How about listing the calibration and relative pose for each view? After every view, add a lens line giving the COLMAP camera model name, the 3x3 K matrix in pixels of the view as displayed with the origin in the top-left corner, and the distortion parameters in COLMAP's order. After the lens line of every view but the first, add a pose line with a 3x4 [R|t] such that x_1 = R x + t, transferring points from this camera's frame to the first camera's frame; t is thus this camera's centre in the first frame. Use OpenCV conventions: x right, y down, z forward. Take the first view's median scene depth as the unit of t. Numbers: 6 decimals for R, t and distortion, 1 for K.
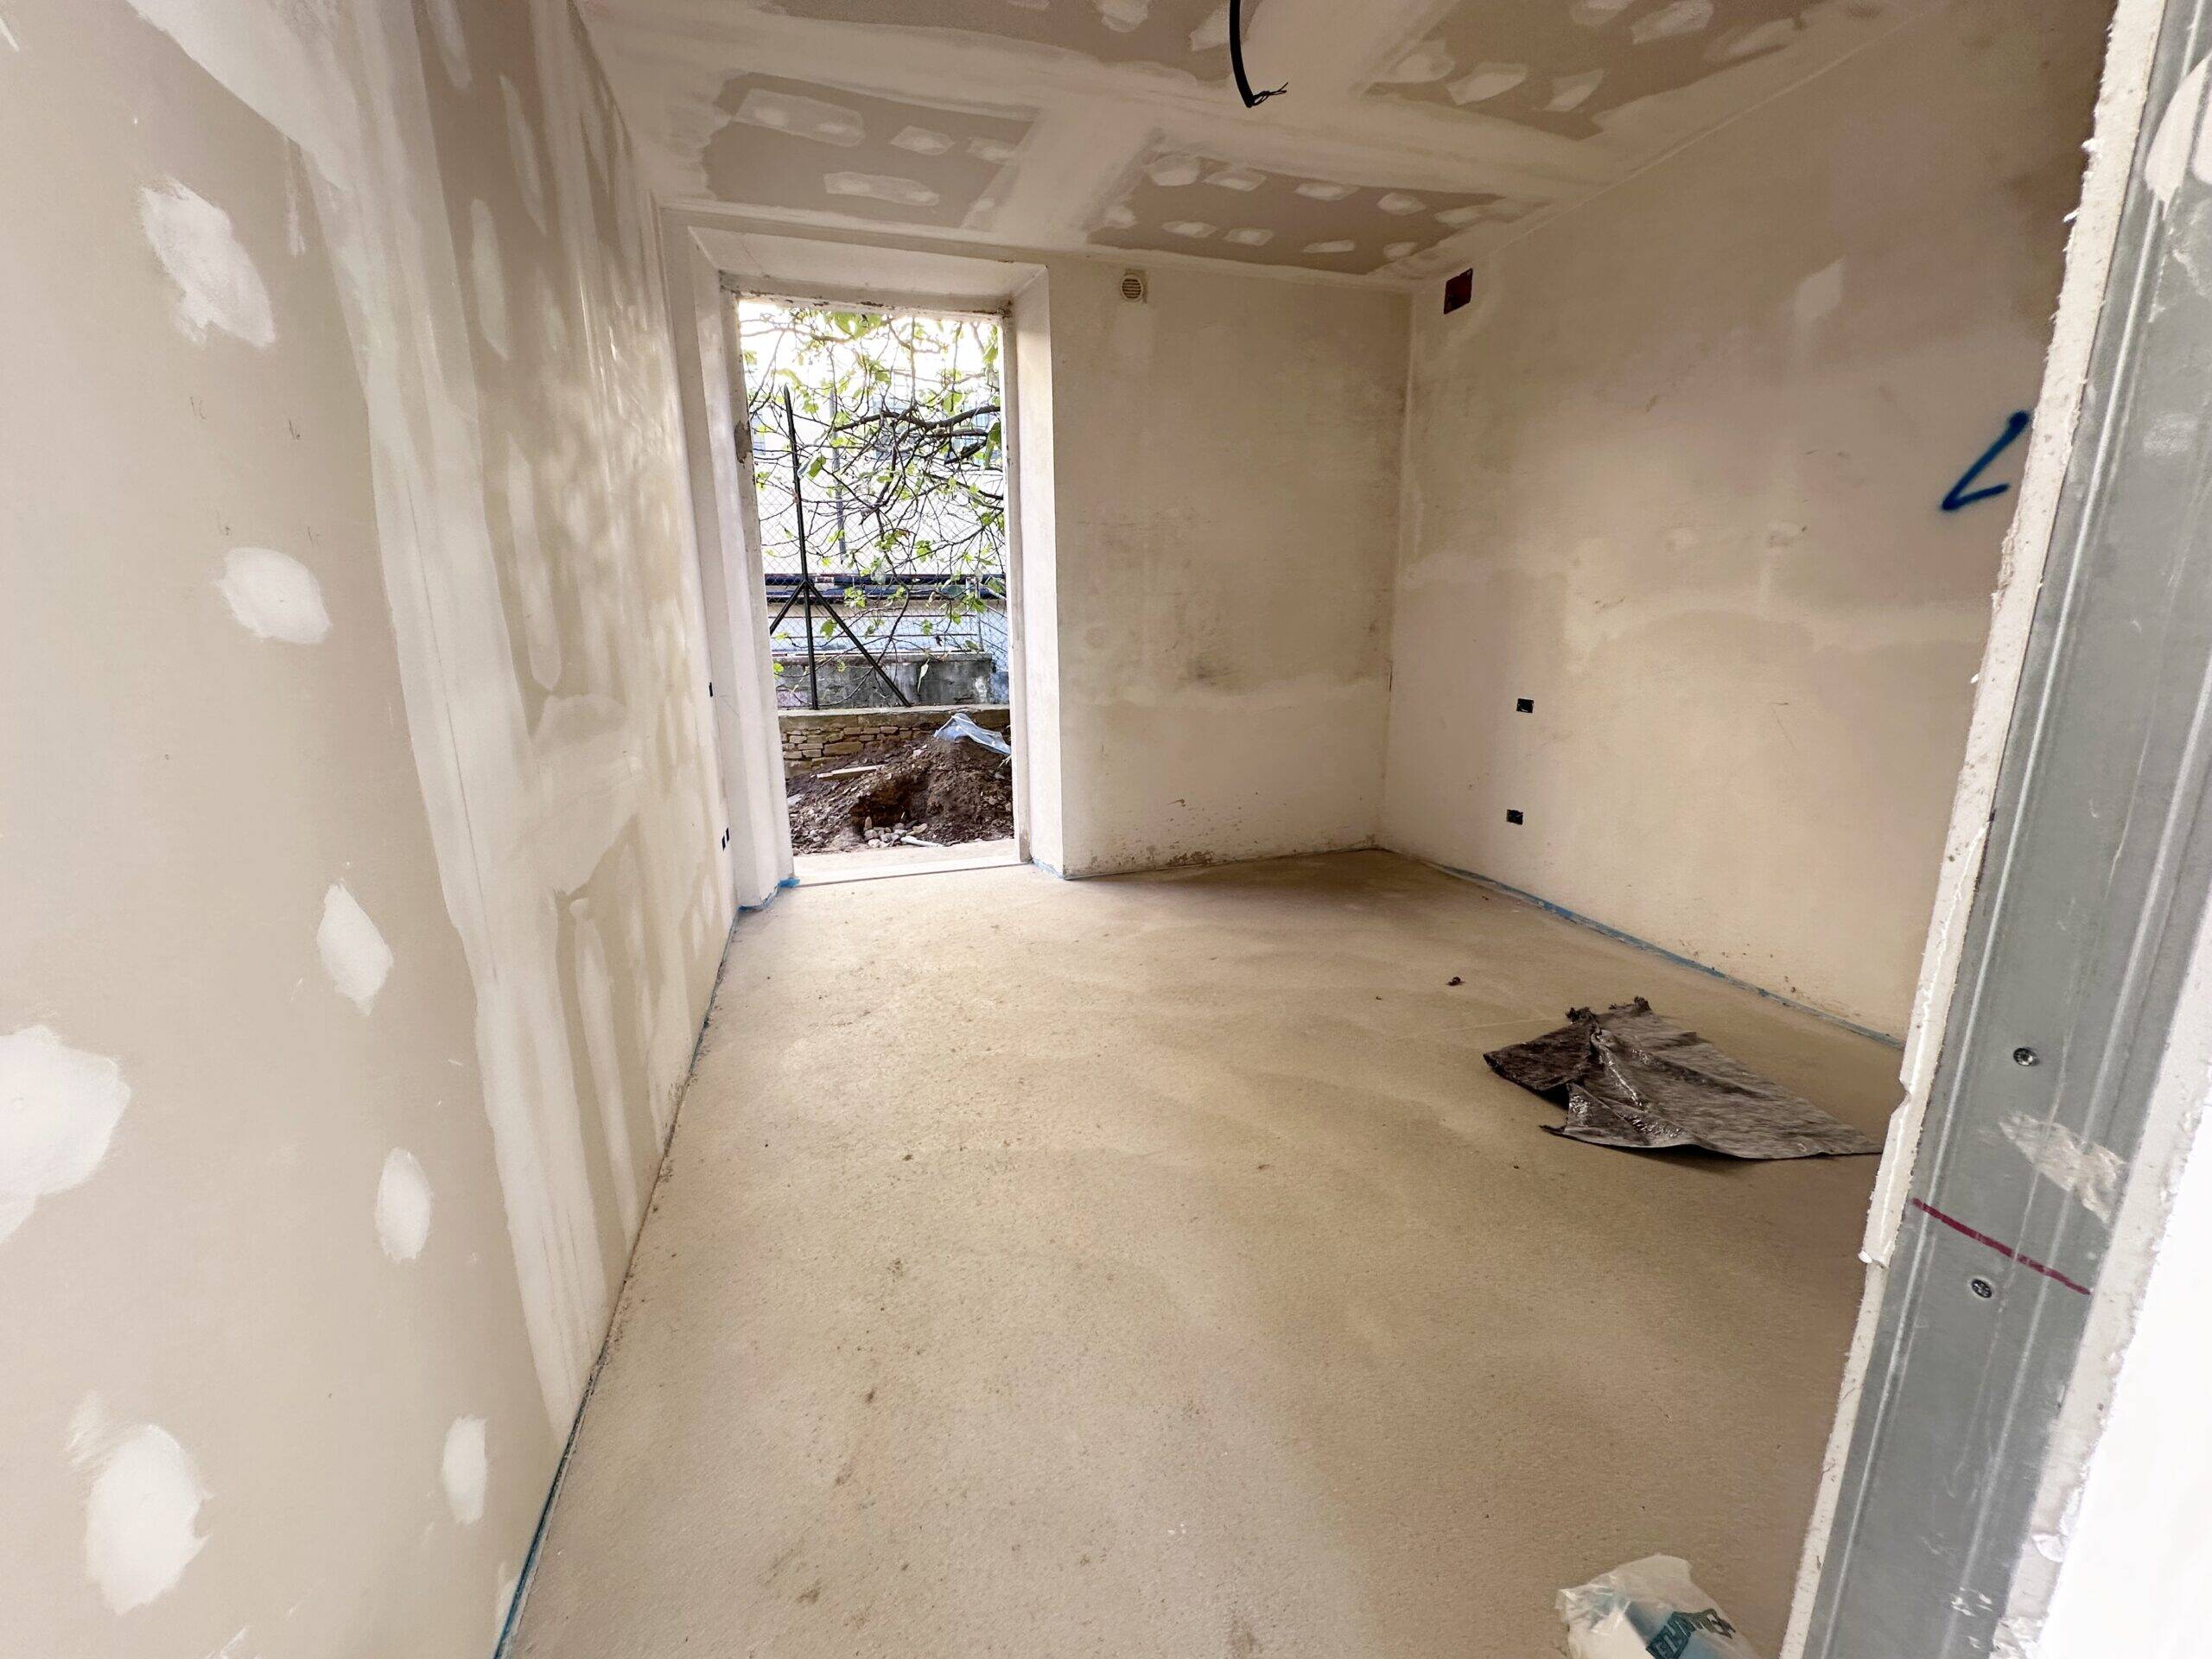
lens RADIAL K [[907.7, 0, 1106.0], [0, 907.7, 829.5], [0, 0, 1]] dist [-0.005455, -0.000018]
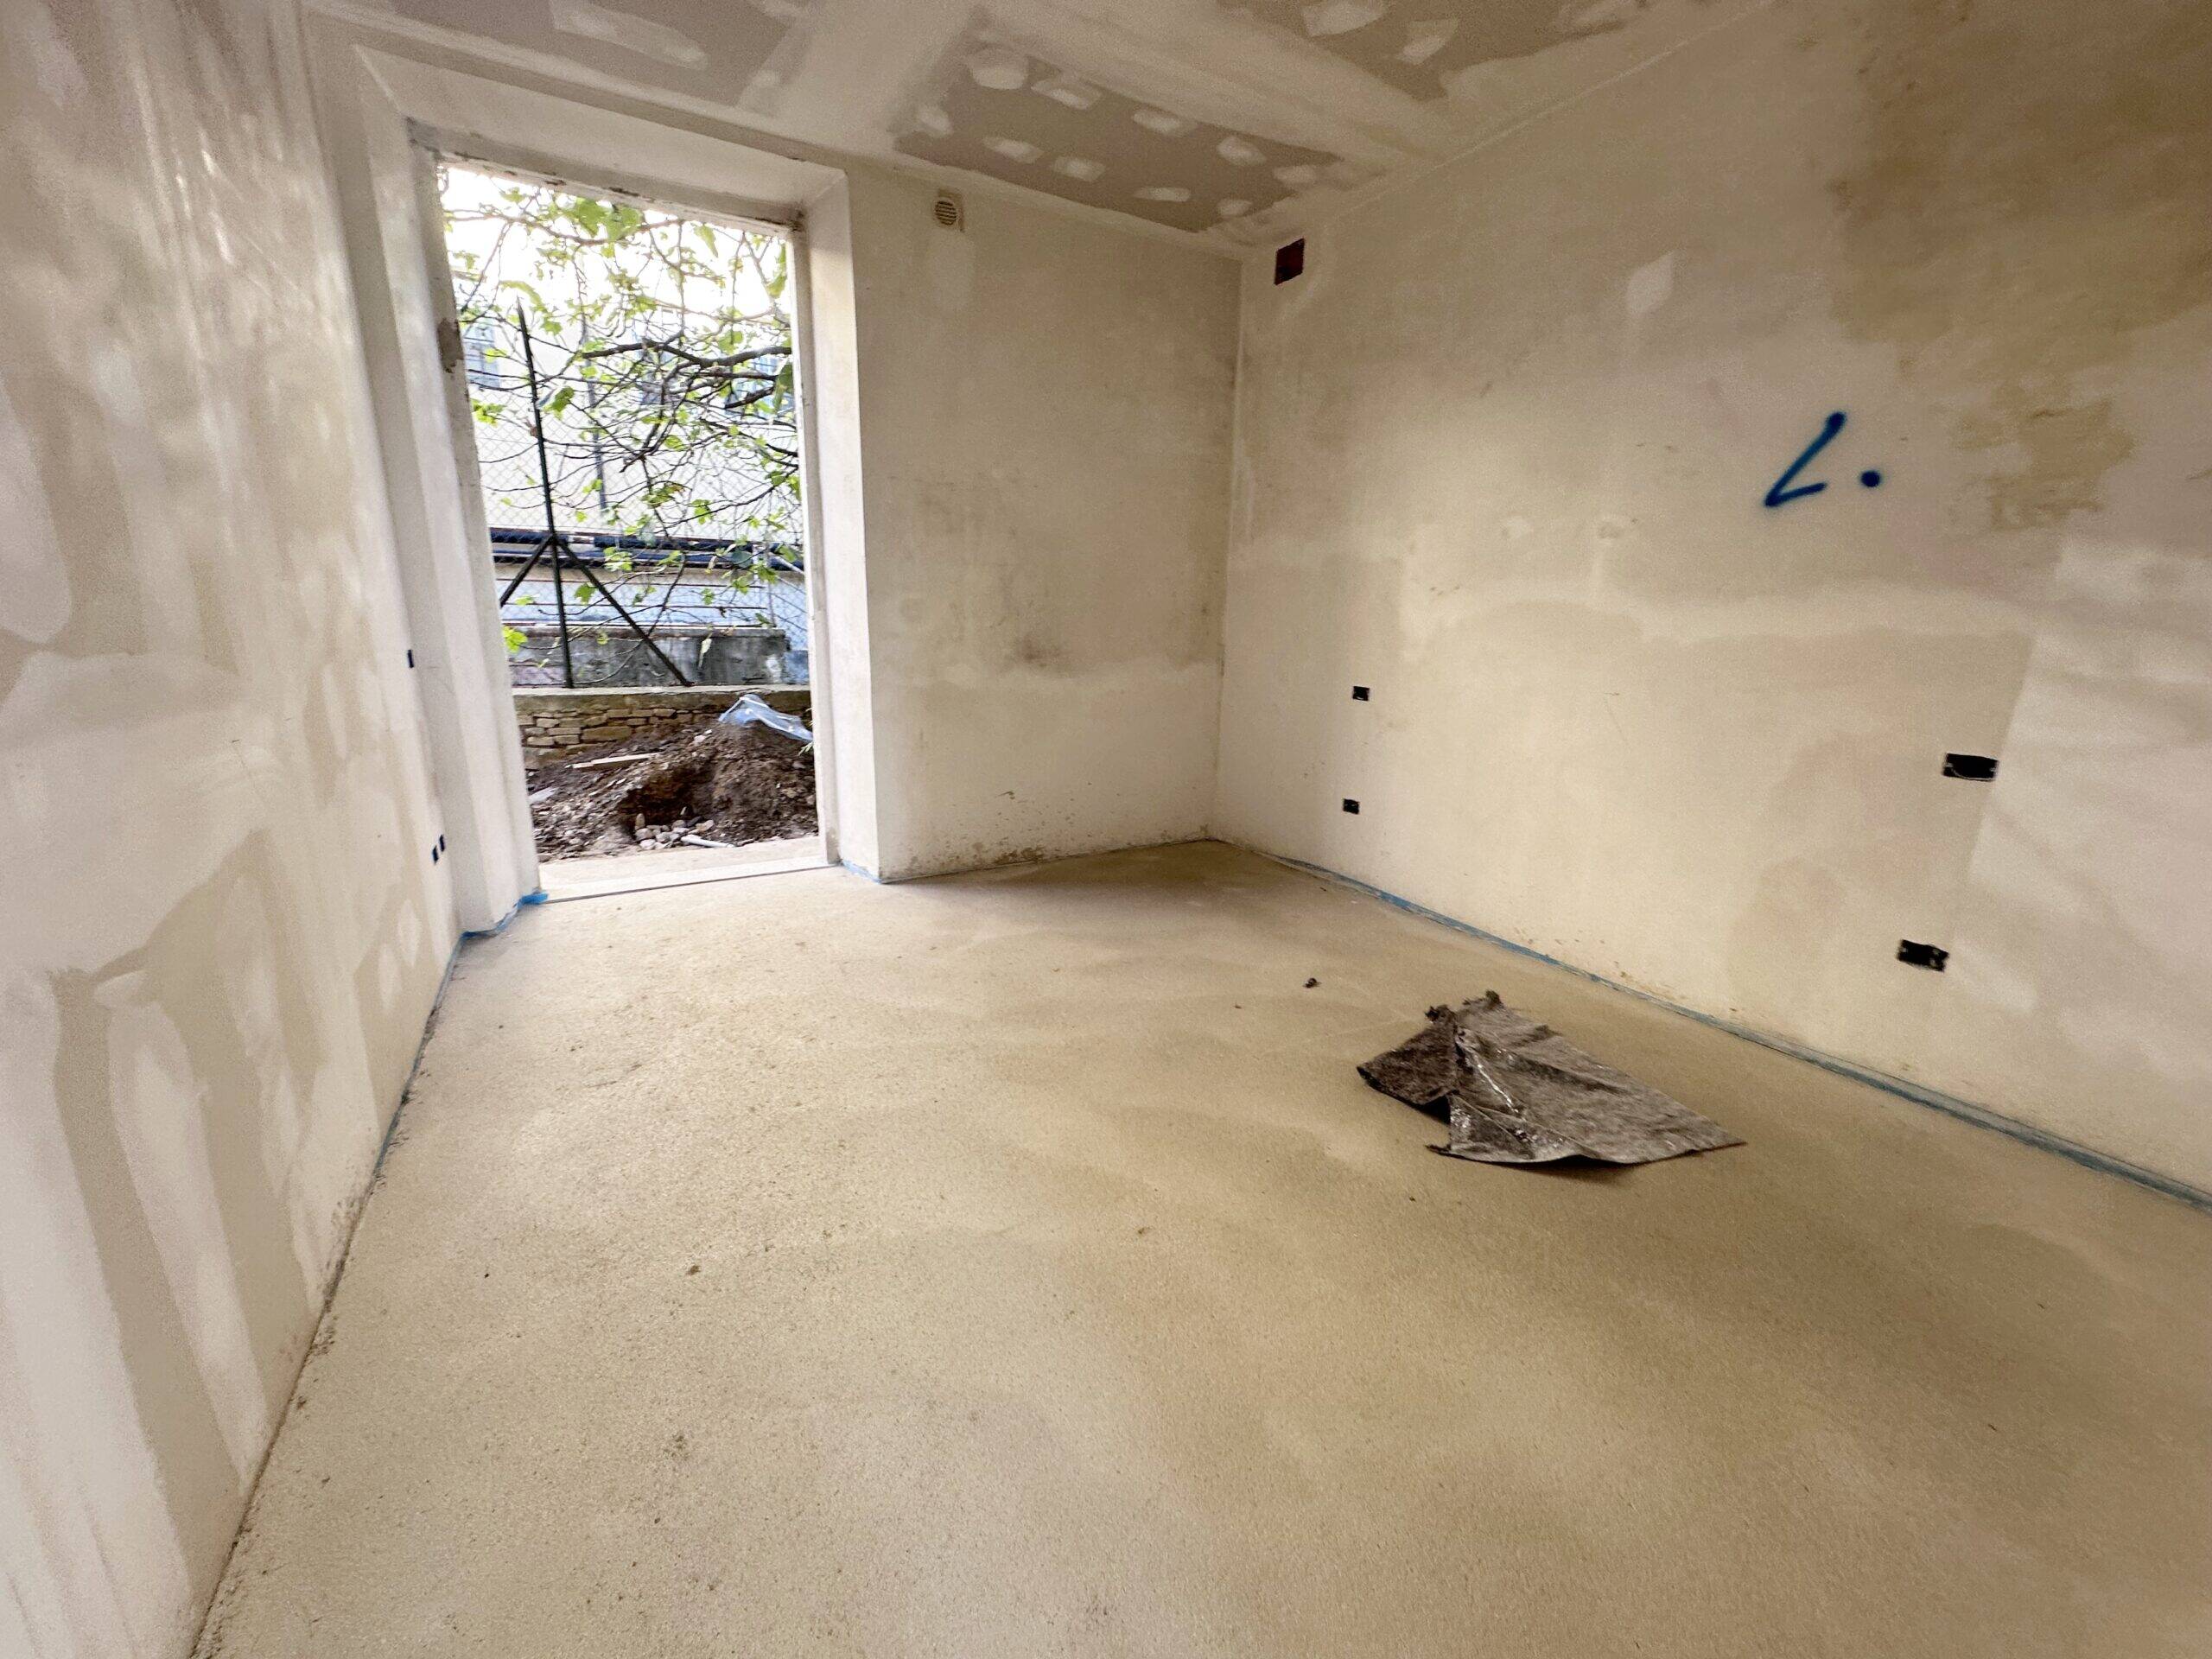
lens RADIAL K [[884.8, 0, 1106.0], [0, 884.8, 829.5], [0, 0, 1]] dist [-0.002322, 0.000178]
pose [[0.975596, -0.020004, 0.218658, -0.022927], [0.015892, 0.999663, 0.020549, -0.014565], [-0.218995, -0.016572, 0.975585, 0.135005]]
